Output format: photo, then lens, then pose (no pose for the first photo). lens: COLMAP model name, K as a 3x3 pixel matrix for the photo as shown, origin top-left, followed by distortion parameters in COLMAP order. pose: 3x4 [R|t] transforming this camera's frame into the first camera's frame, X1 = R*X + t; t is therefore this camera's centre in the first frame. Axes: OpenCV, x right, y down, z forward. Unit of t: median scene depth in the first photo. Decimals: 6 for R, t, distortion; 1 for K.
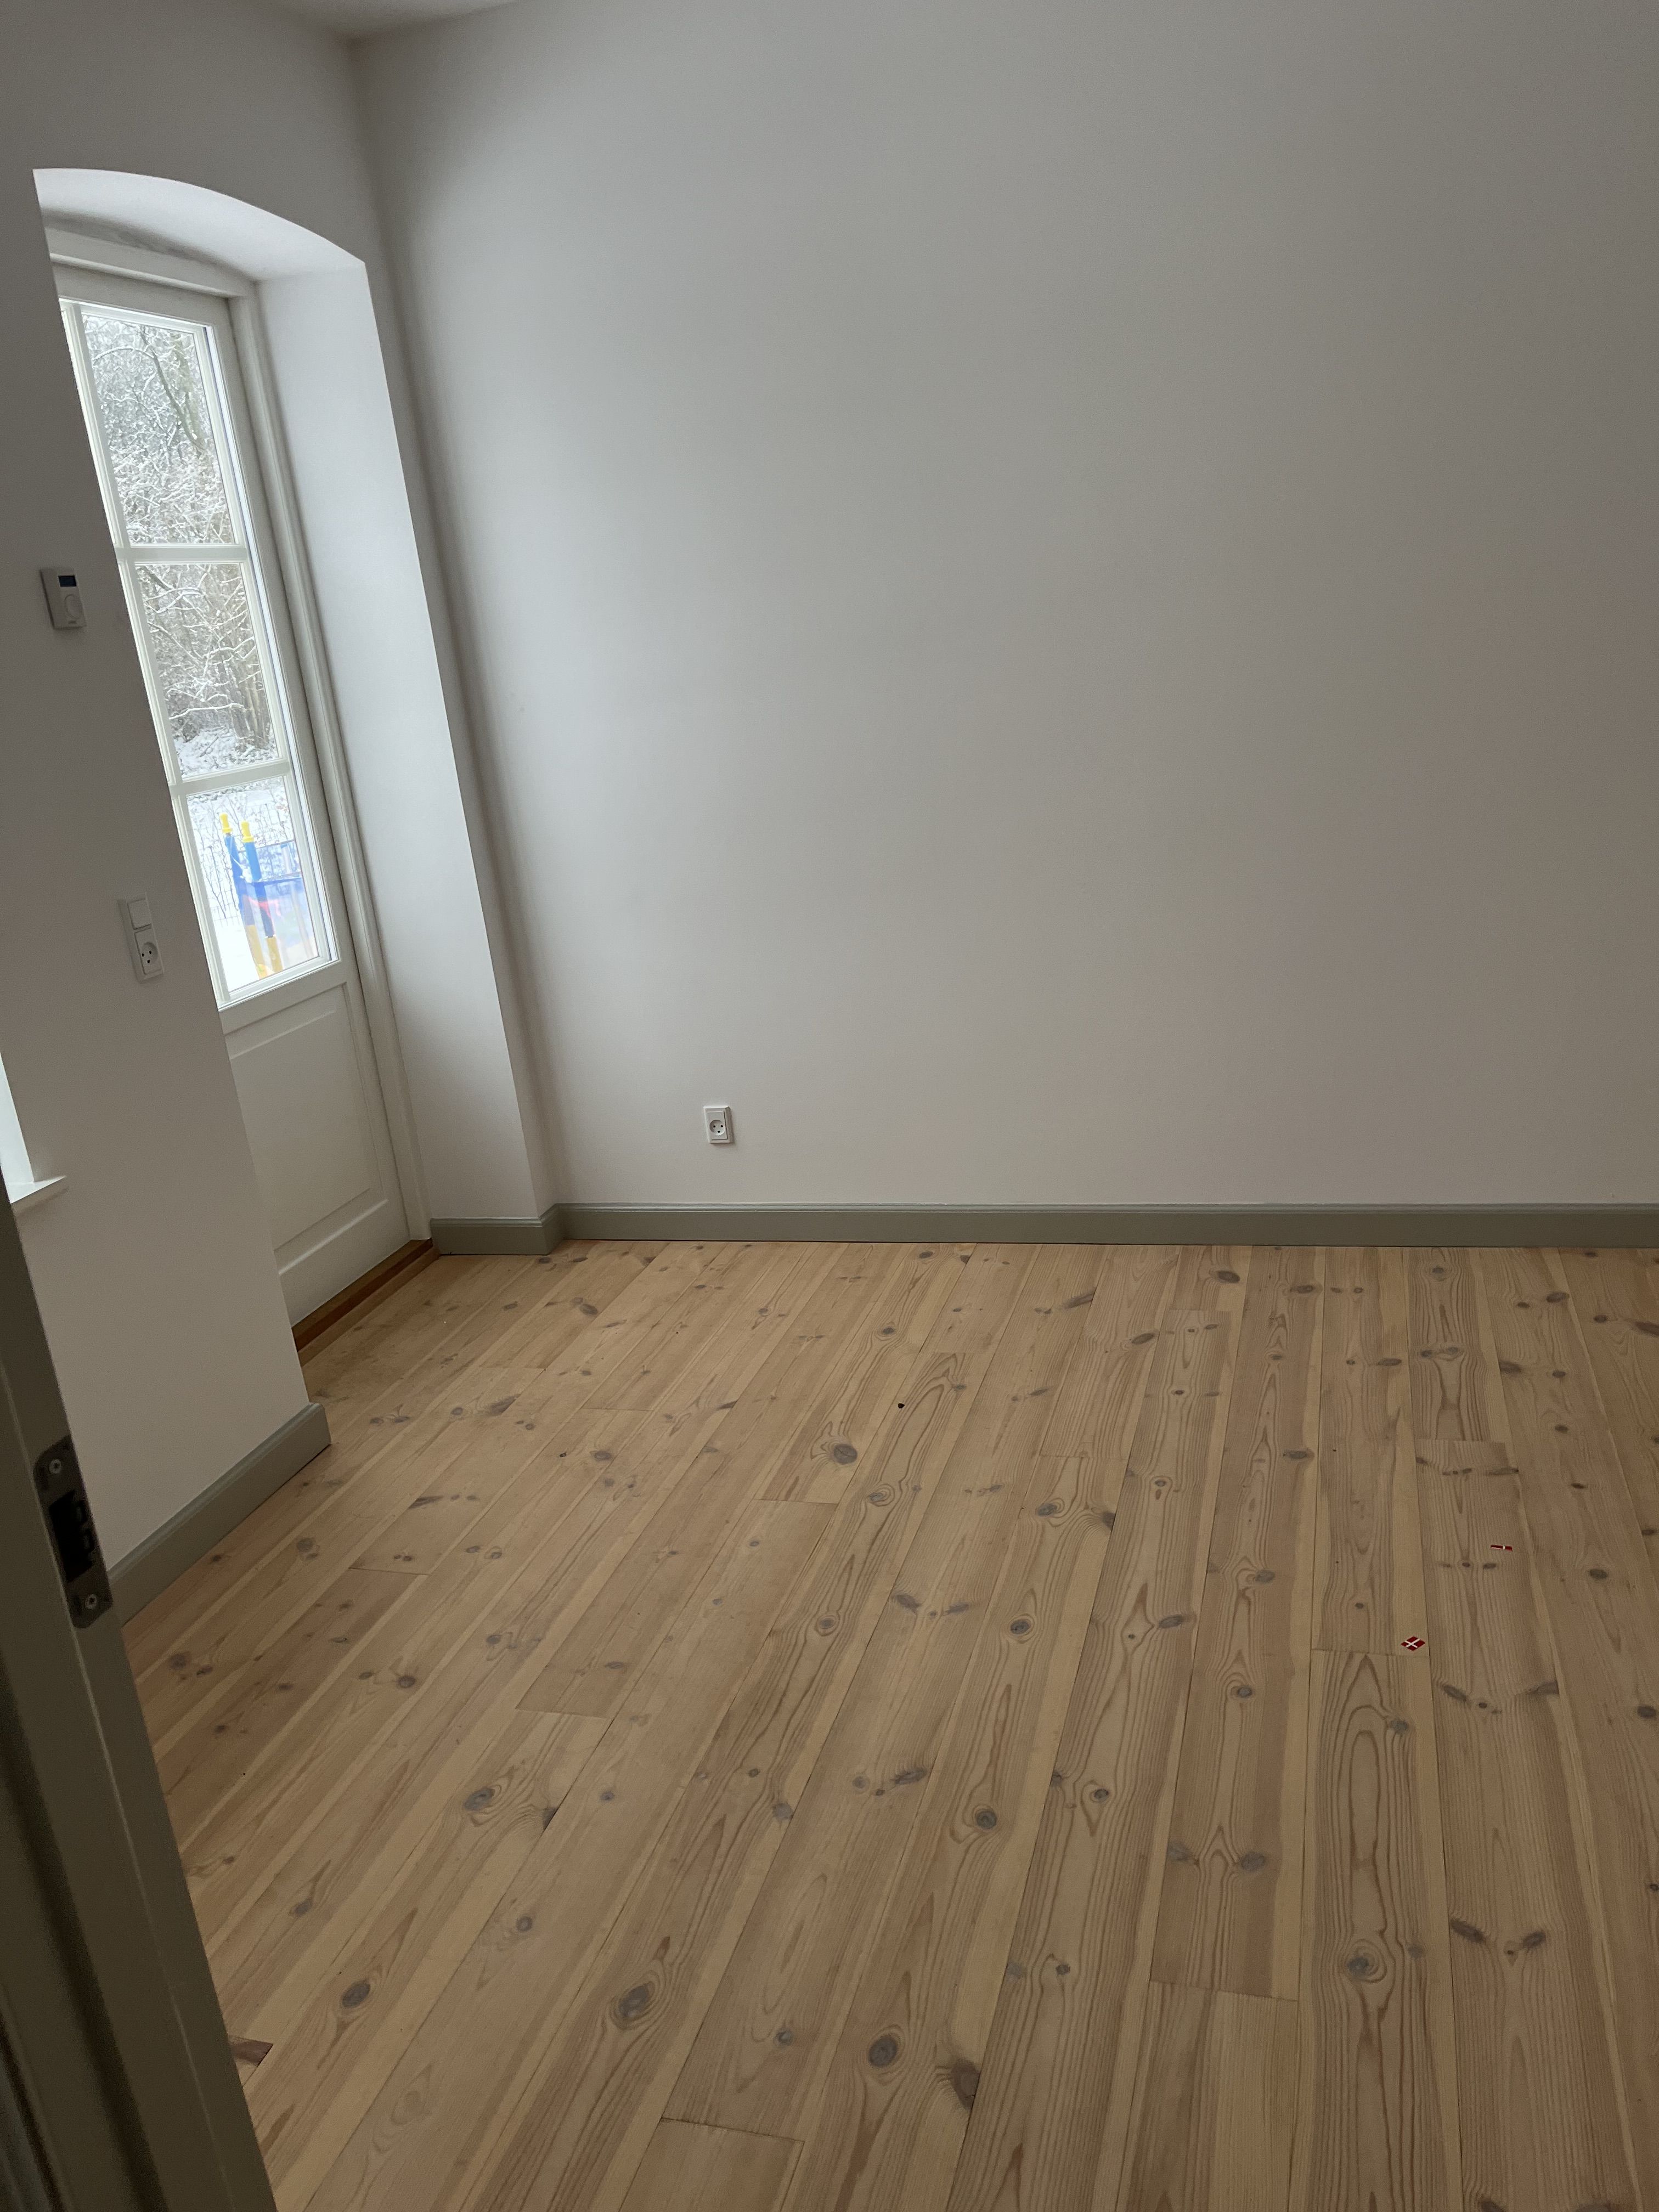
lens RADIAL K [[1640.2, 0, 817.3], [0, 1640.2, 1117.0], [0, 0, 1]] dist [0.046781, -0.076209]
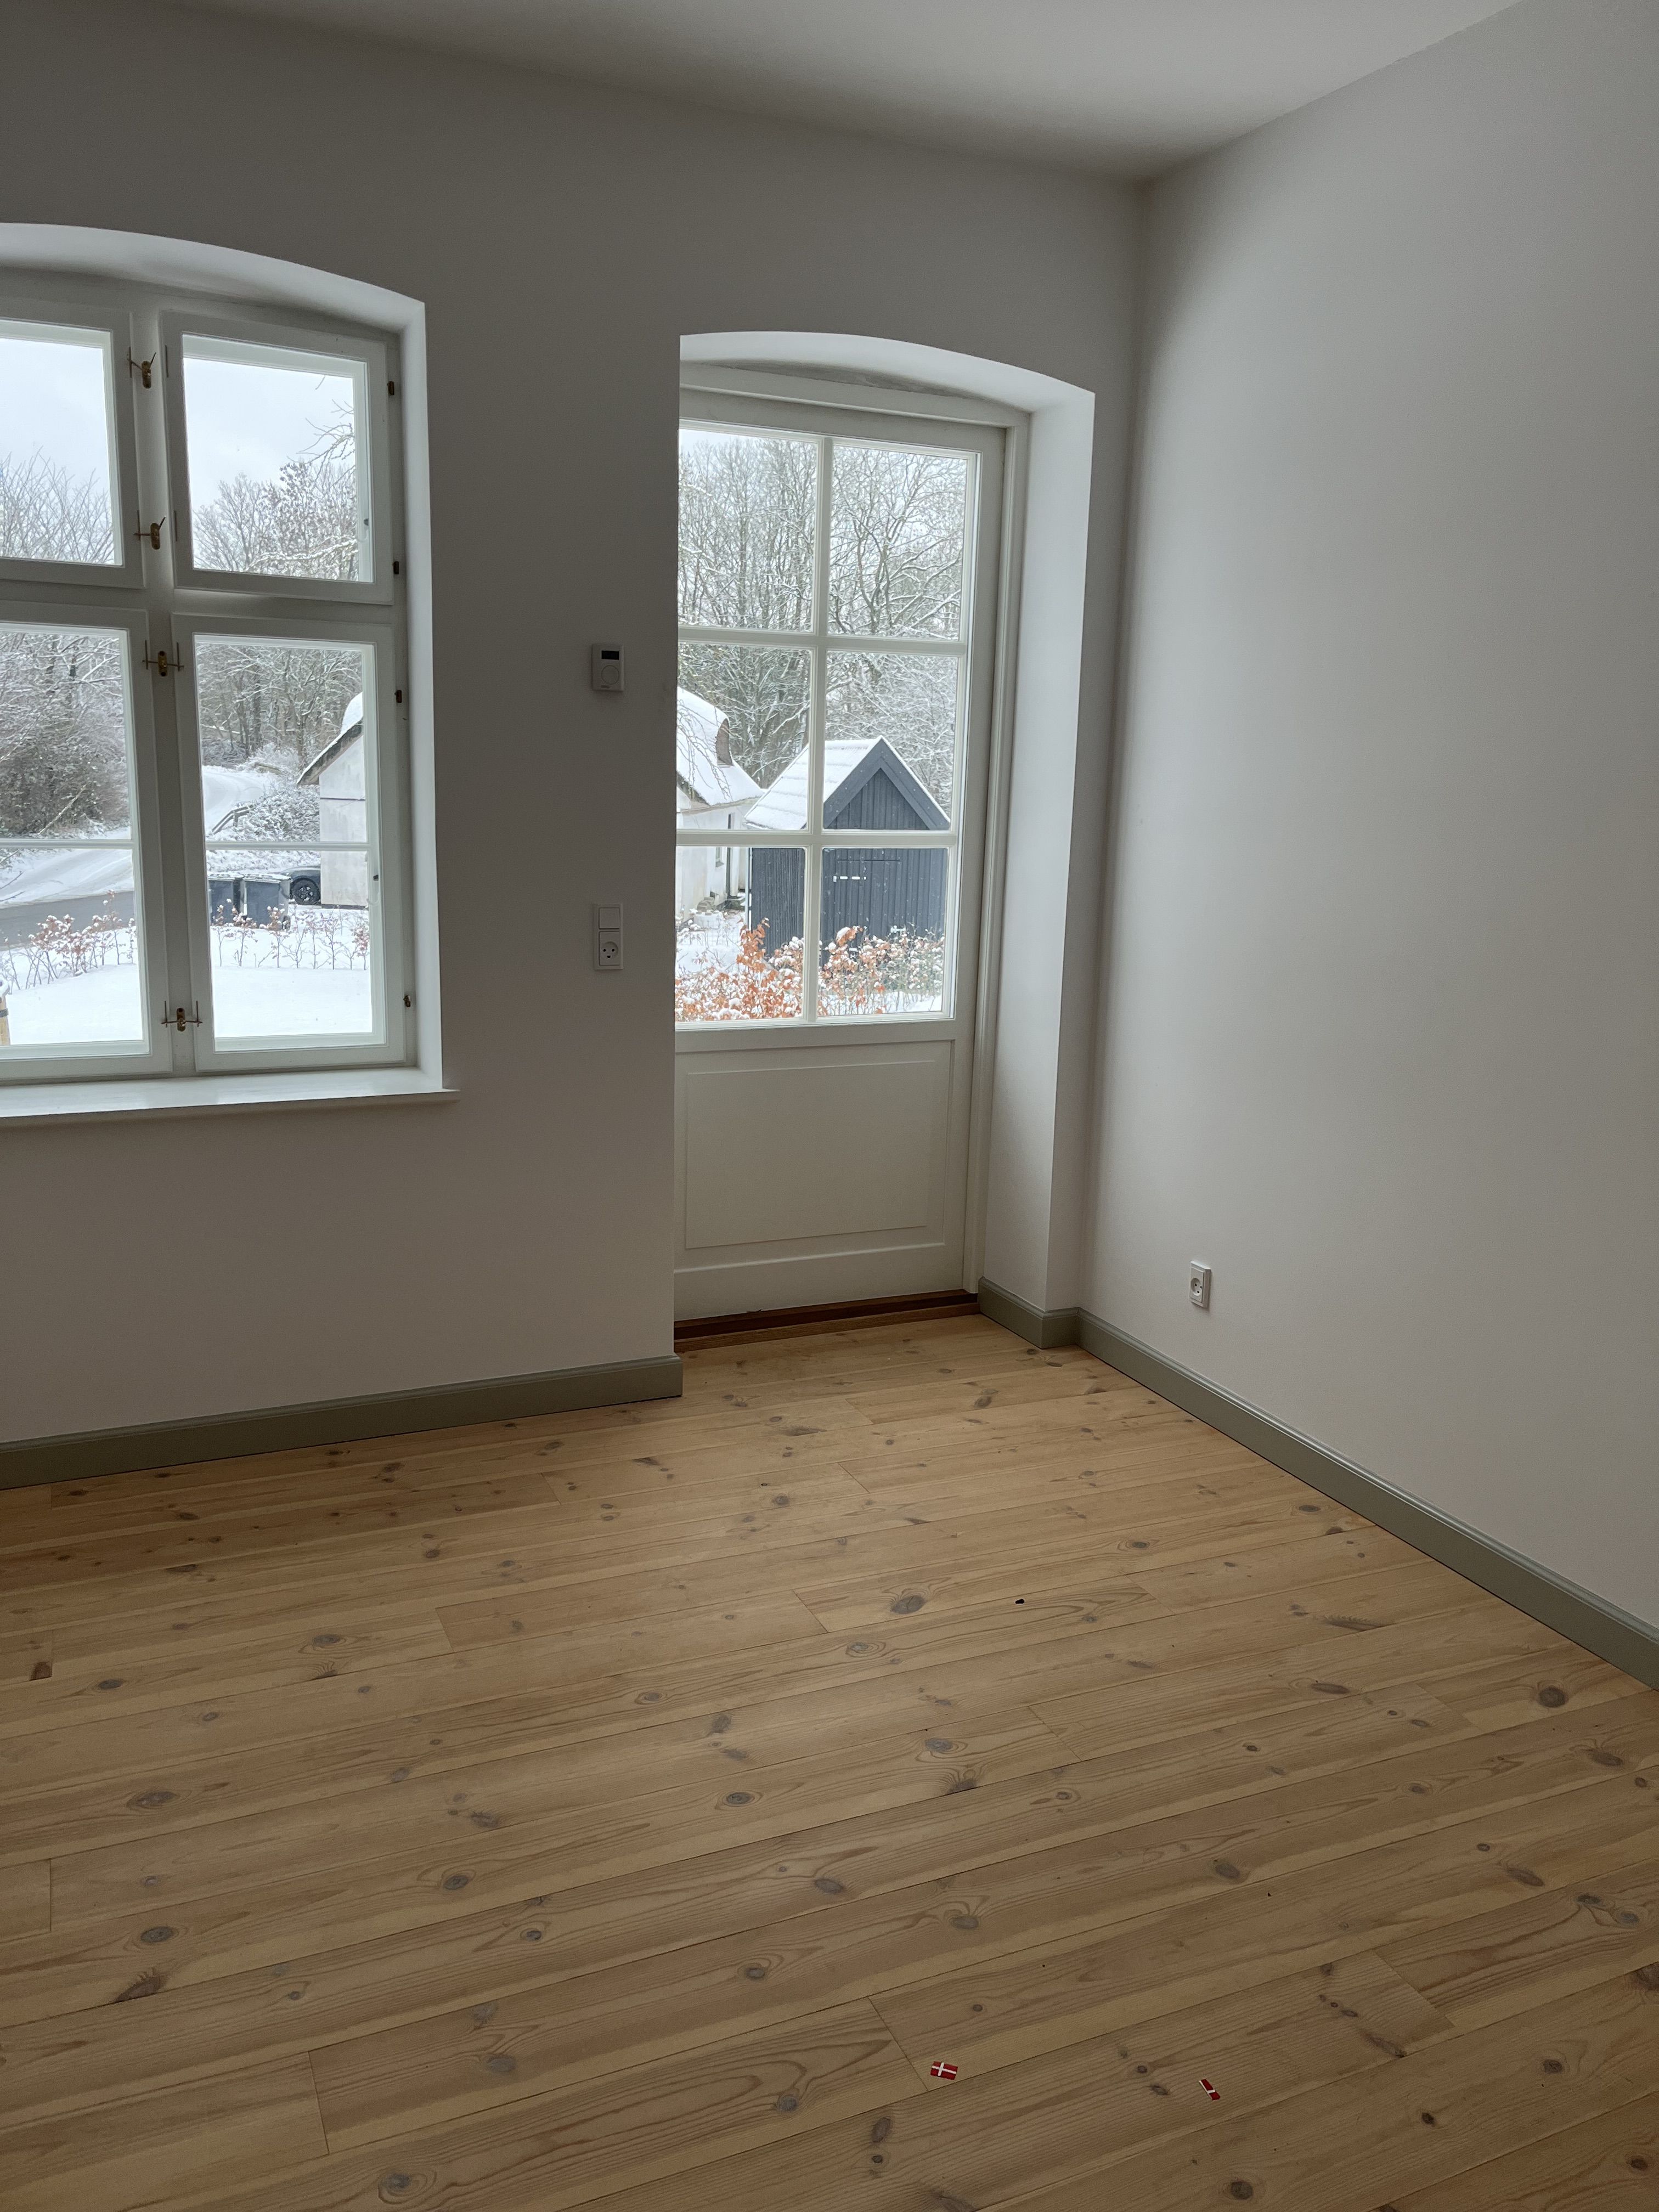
lens RADIAL K [[1640.2, 0, 817.3], [0, 1640.2, 1117.0], [0, 0, 1]] dist [0.046781, -0.076209]
pose [[0.647988, 0.283858, -0.706779, 0.579387], [-0.319364, 0.943702, 0.086213, -0.129239], [0.691461, 0.169854, 0.702162, 0.239244]]
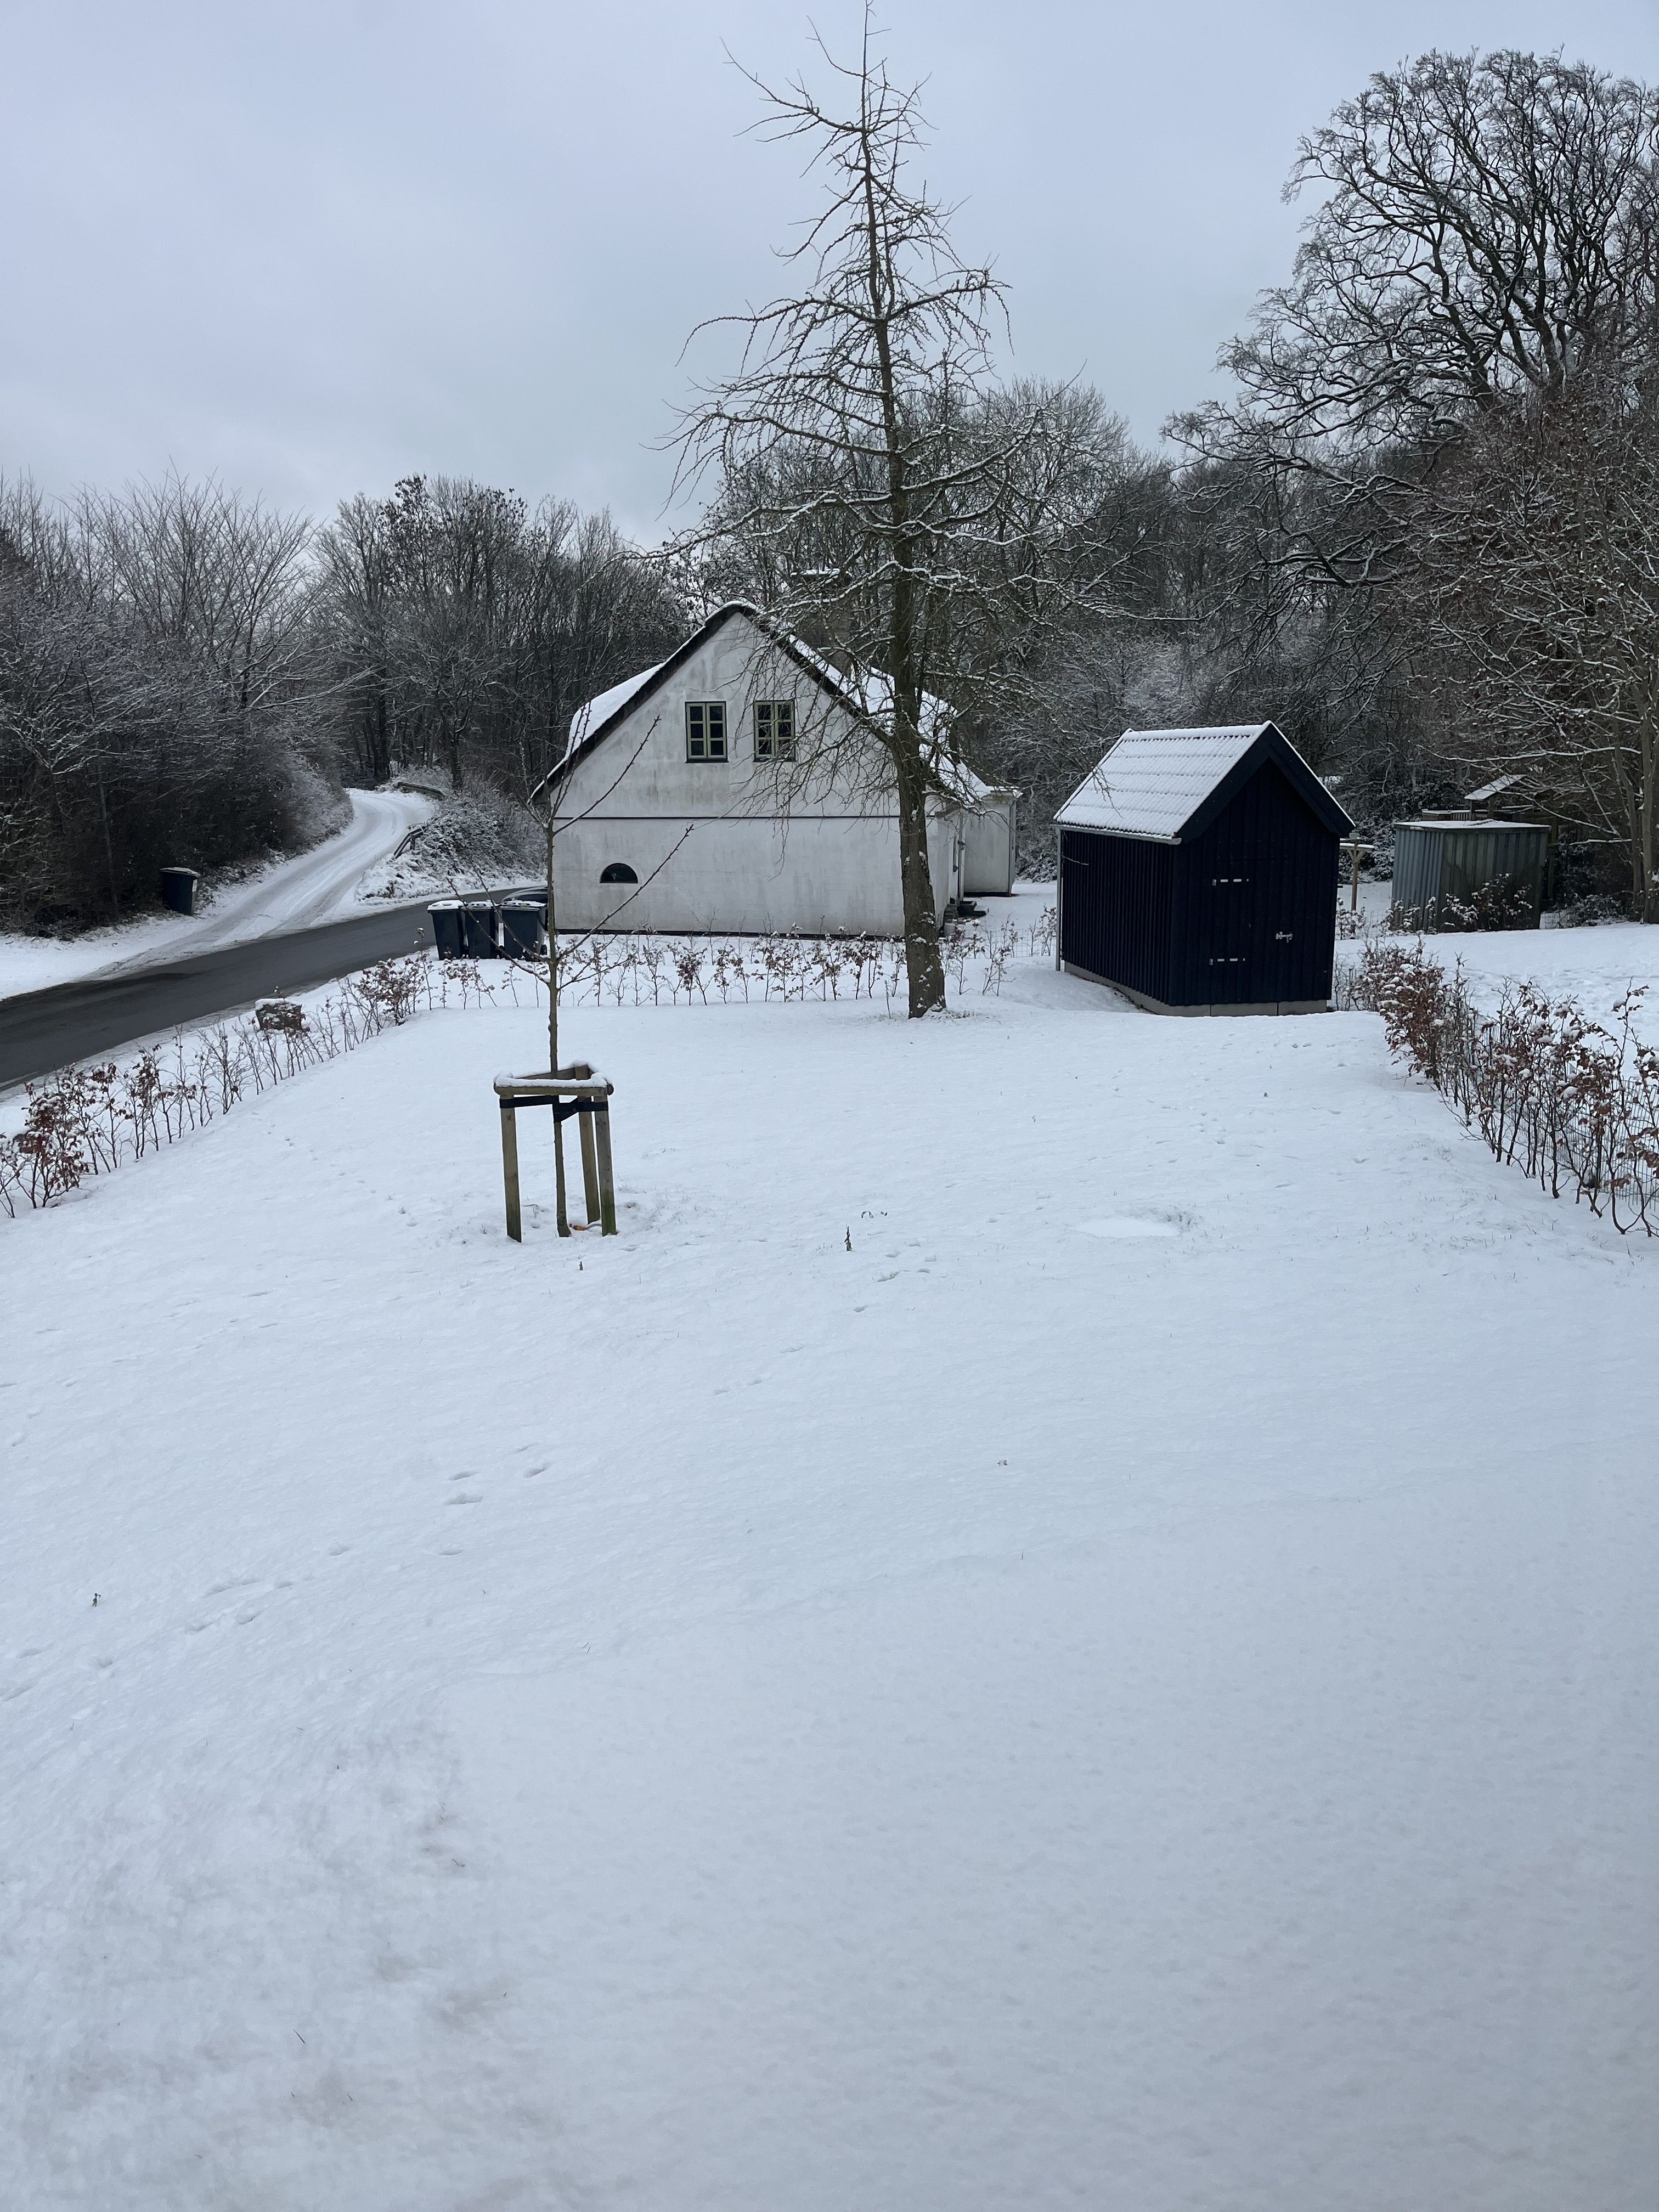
lens RADIAL K [[1691.0, 0, 873.9], [0, 1691.0, 1111.0], [0, 0, 1]] dist [0.026888, 0.000647]
pose [[0.619763, 0.257132, -0.741469, 0.532750], [-0.282017, 0.954661, 0.095337, -0.119680], [0.732366, 0.150020, 0.664179, 0.224221]]
